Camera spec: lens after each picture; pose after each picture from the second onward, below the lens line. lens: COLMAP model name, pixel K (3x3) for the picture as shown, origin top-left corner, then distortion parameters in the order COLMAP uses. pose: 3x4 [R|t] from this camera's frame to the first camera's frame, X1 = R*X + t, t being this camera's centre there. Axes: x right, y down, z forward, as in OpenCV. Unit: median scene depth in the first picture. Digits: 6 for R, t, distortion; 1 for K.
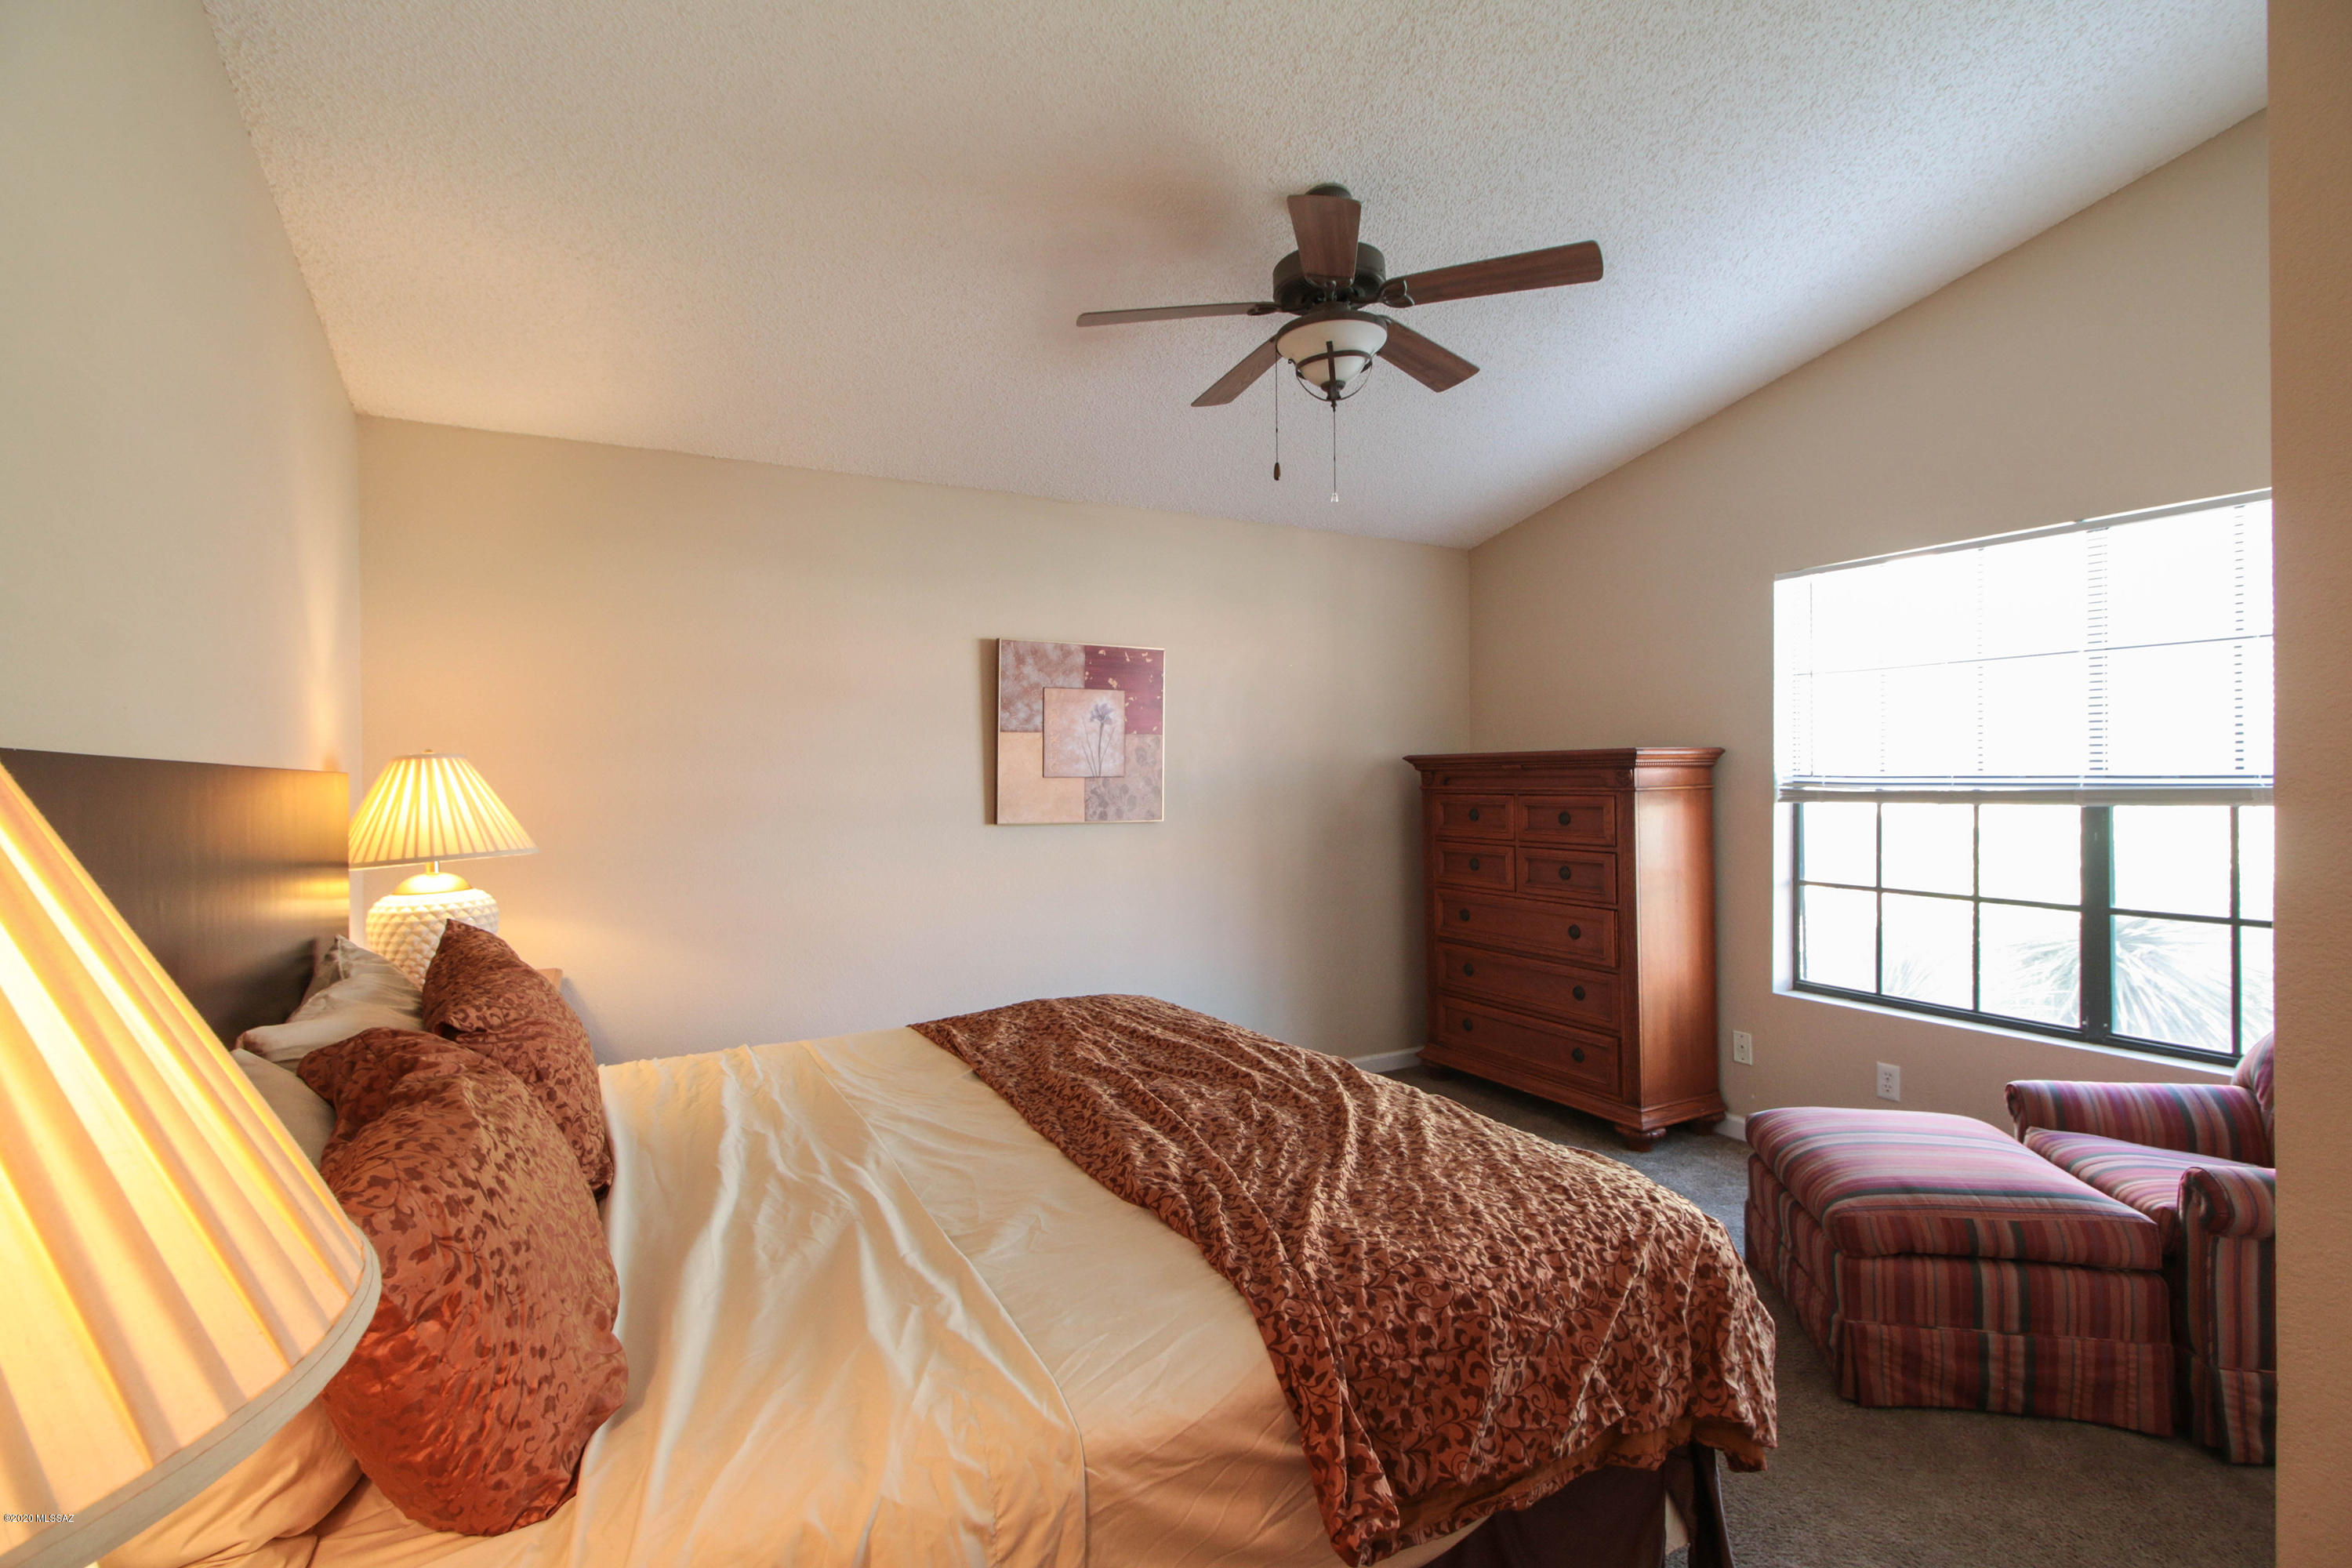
lens RADIAL K [[1075.7, 0, 1178.7], [0, 1075.7, 771.5], [0, 0, 1]] dist [0.002652, -0.000089]
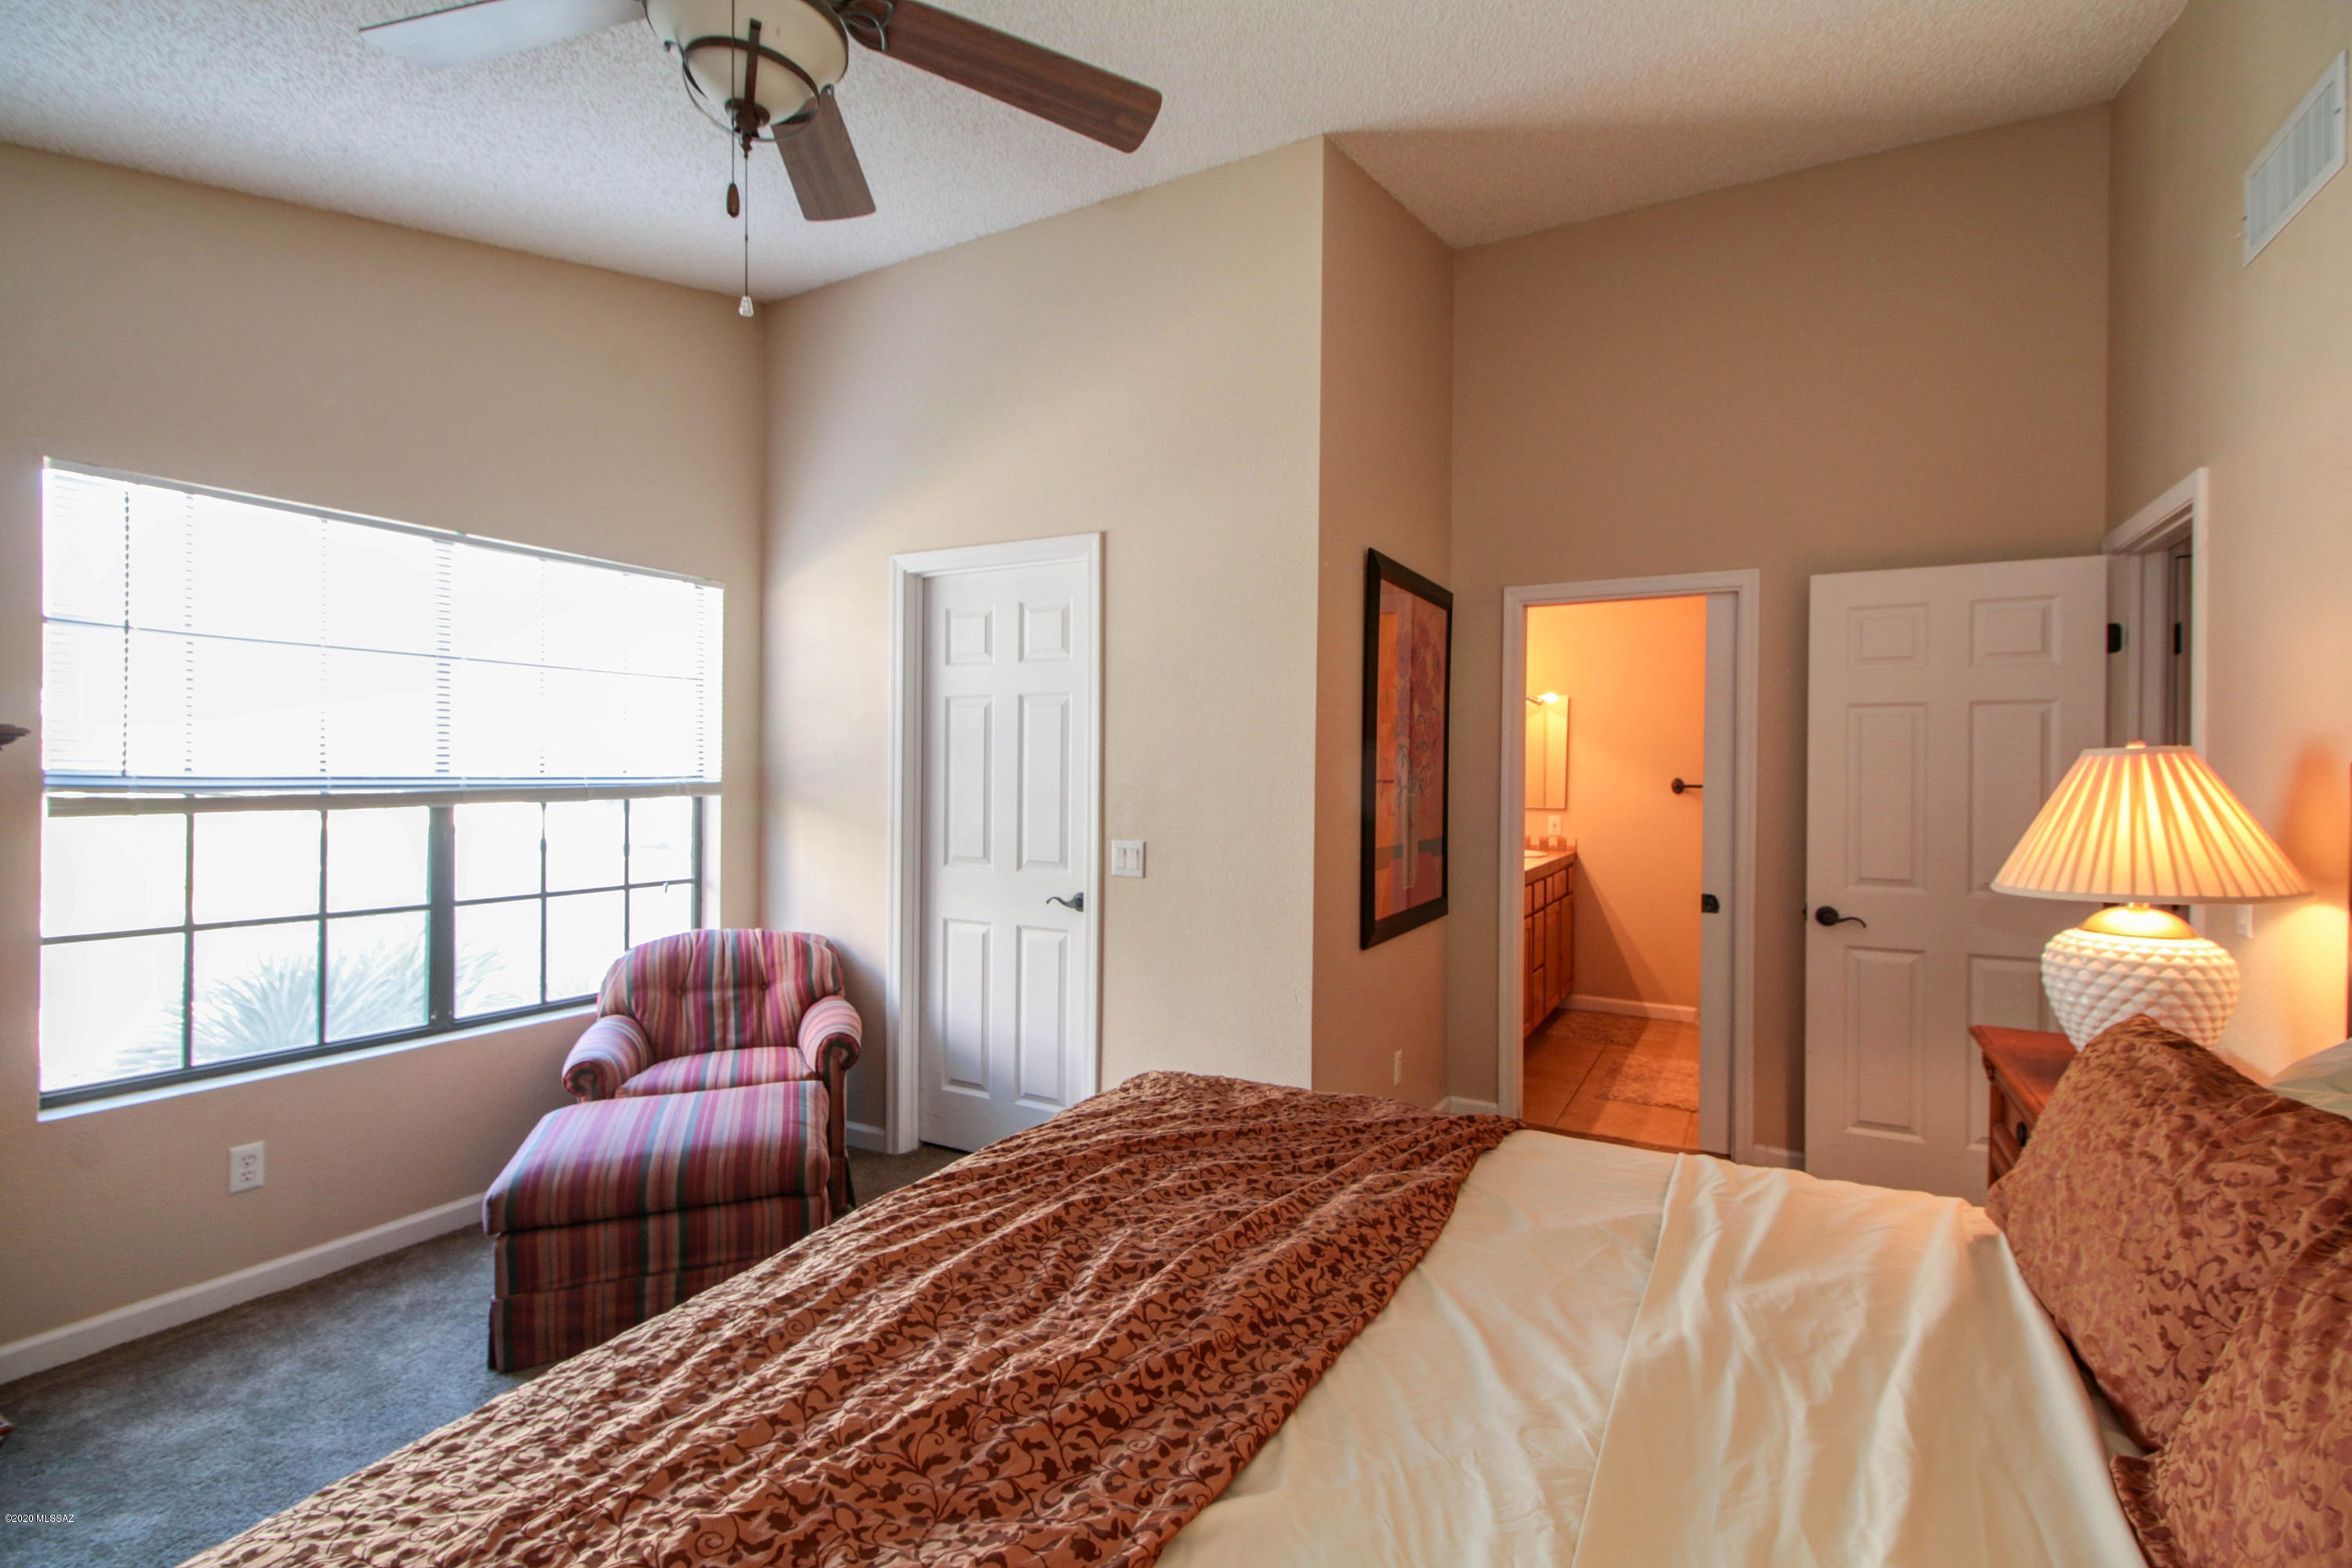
lens RADIAL K [[1075.7, 0, 1180.4], [0, 1075.7, 784.6], [0, 0, 1]] dist [0.002652, -0.000089]
pose [[-0.538456, -0.006065, 0.842632, -0.405637], [-0.004985, 0.999980, 0.004013, 0.003673], [-0.842639, -0.002040, -0.538475, 0.949924]]
